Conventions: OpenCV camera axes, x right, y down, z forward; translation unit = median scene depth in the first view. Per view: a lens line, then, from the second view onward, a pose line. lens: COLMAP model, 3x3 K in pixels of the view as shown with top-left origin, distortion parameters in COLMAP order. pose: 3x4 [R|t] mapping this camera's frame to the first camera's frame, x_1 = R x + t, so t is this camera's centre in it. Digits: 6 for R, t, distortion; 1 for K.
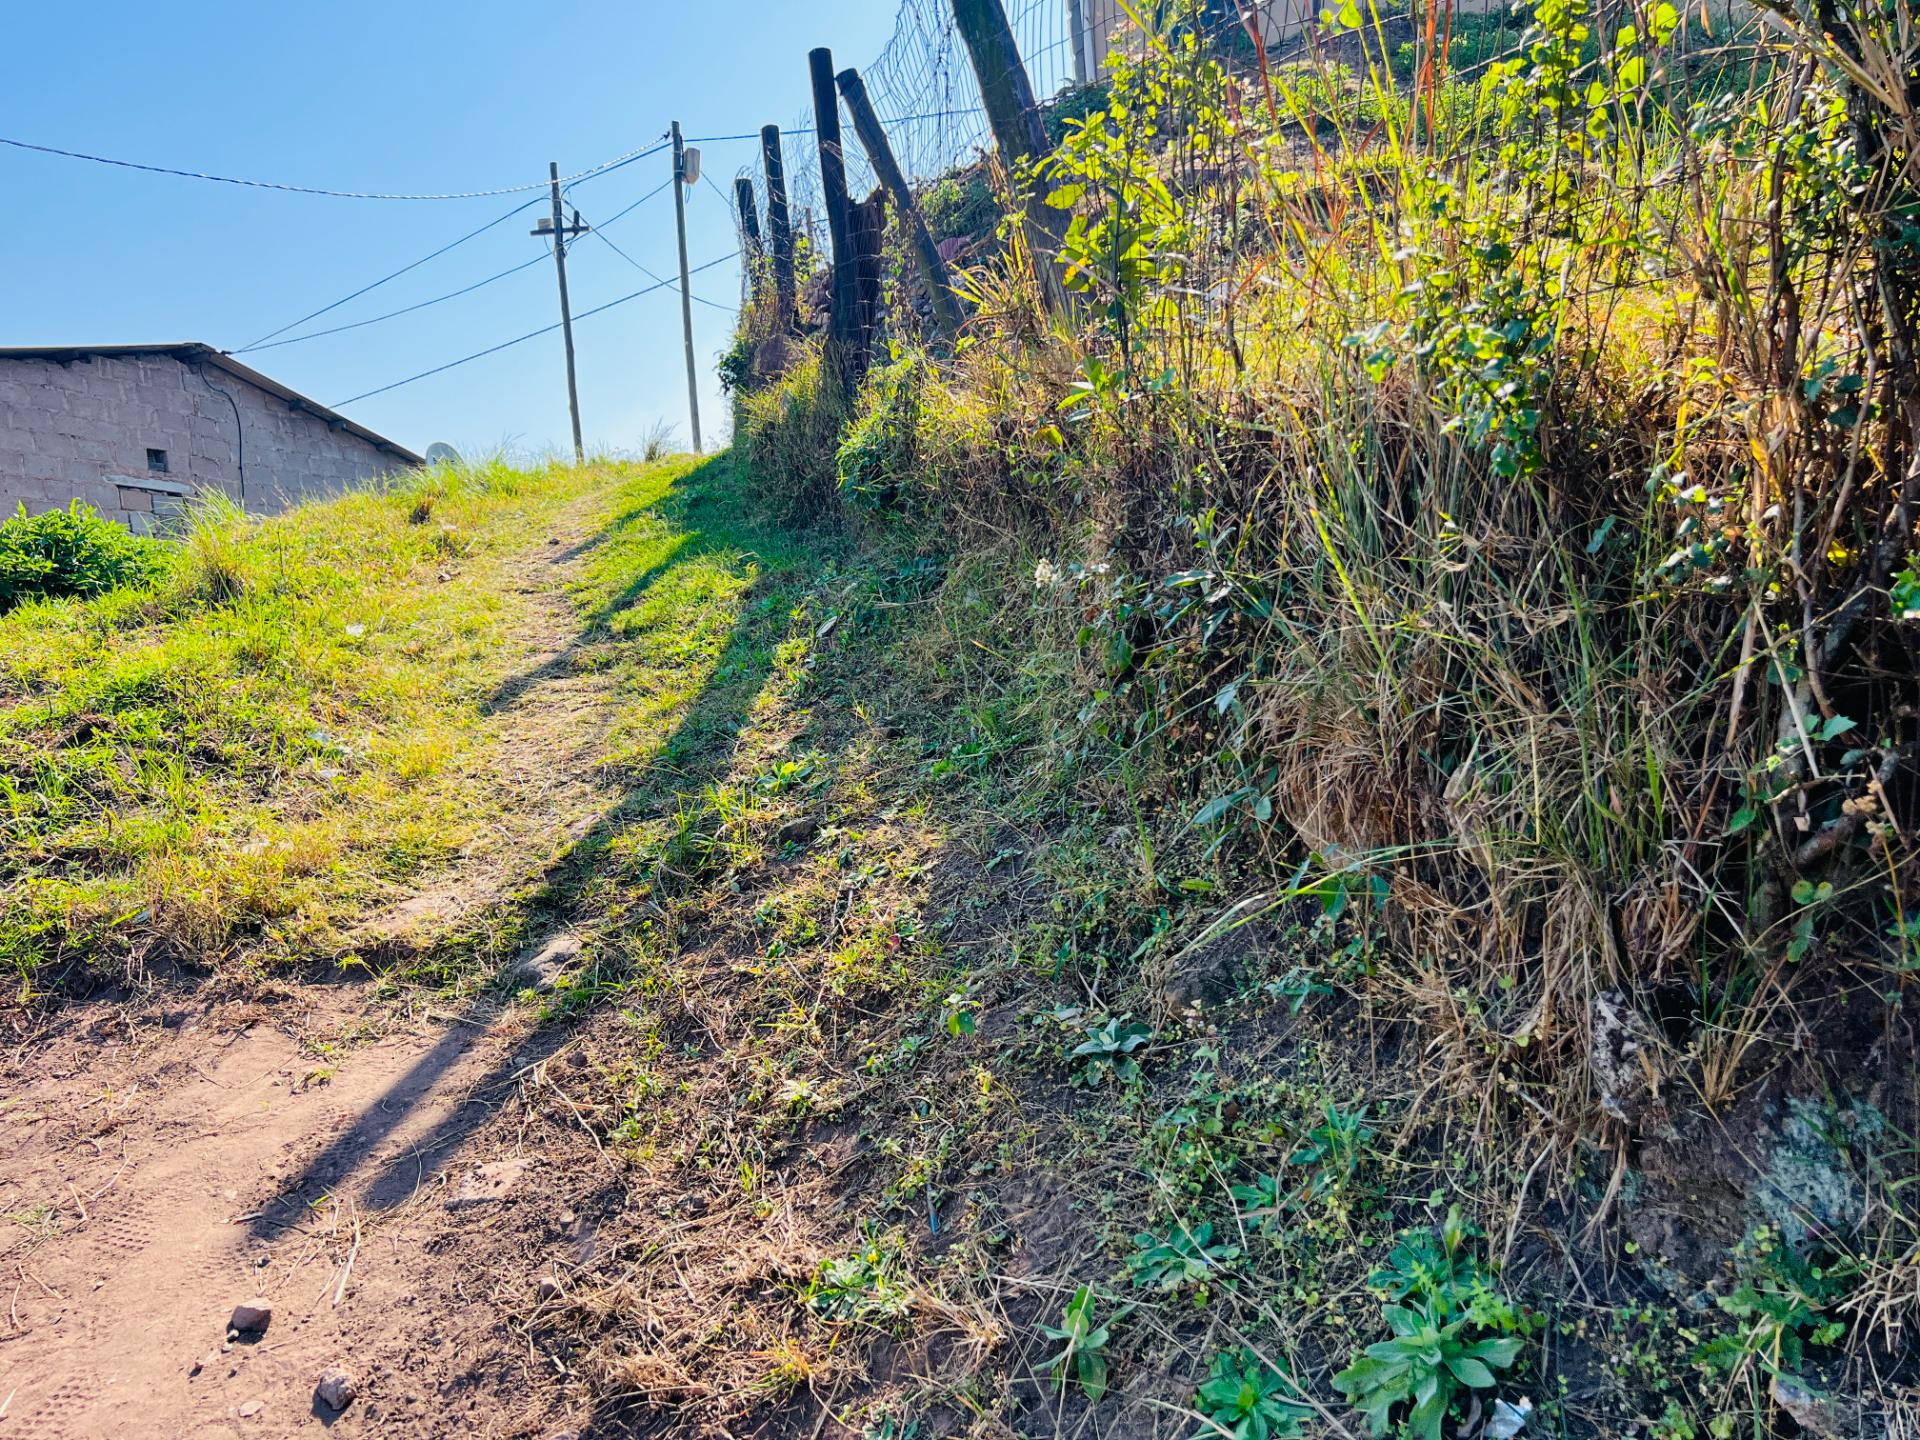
lens RADIAL K [[1441.4, 0, 951.8], [0, 1441.4, 731.4], [0, 0, 1]] dist [0.052941, -0.055211]
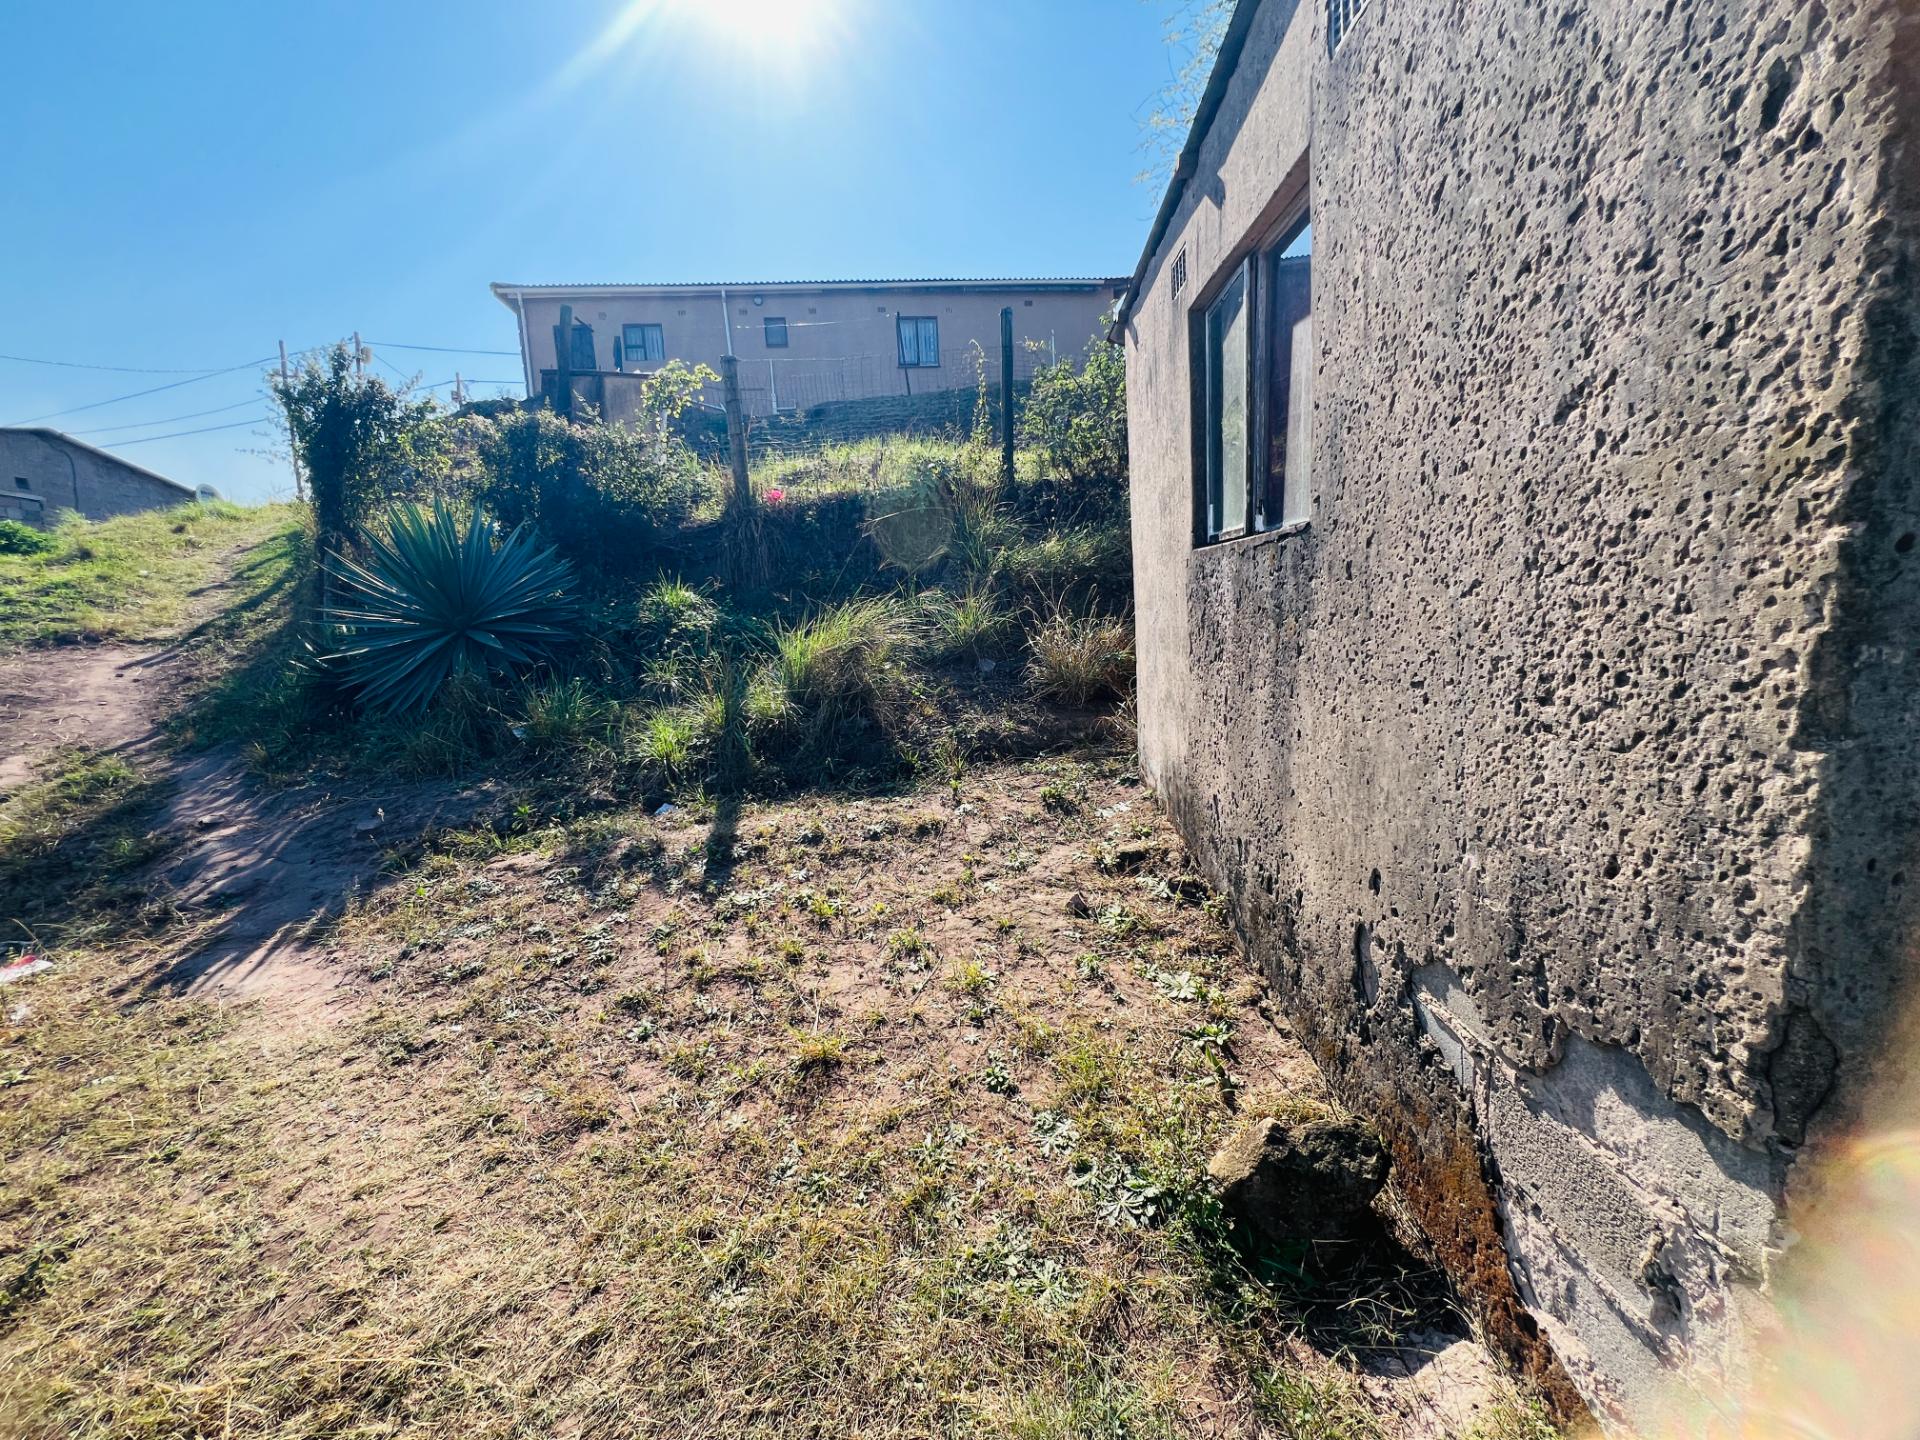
lens RADIAL K [[767.4, 0, 957.4], [0, 767.4, 717.6], [0, 0, 1]] dist [-0.003428, 0.000763]
pose [[0.916870, -0.001469, 0.399183, 0.552667], [-0.026481, 0.997567, 0.064495, 0.093437], [-0.398306, -0.069705, 0.914600, -1.263427]]
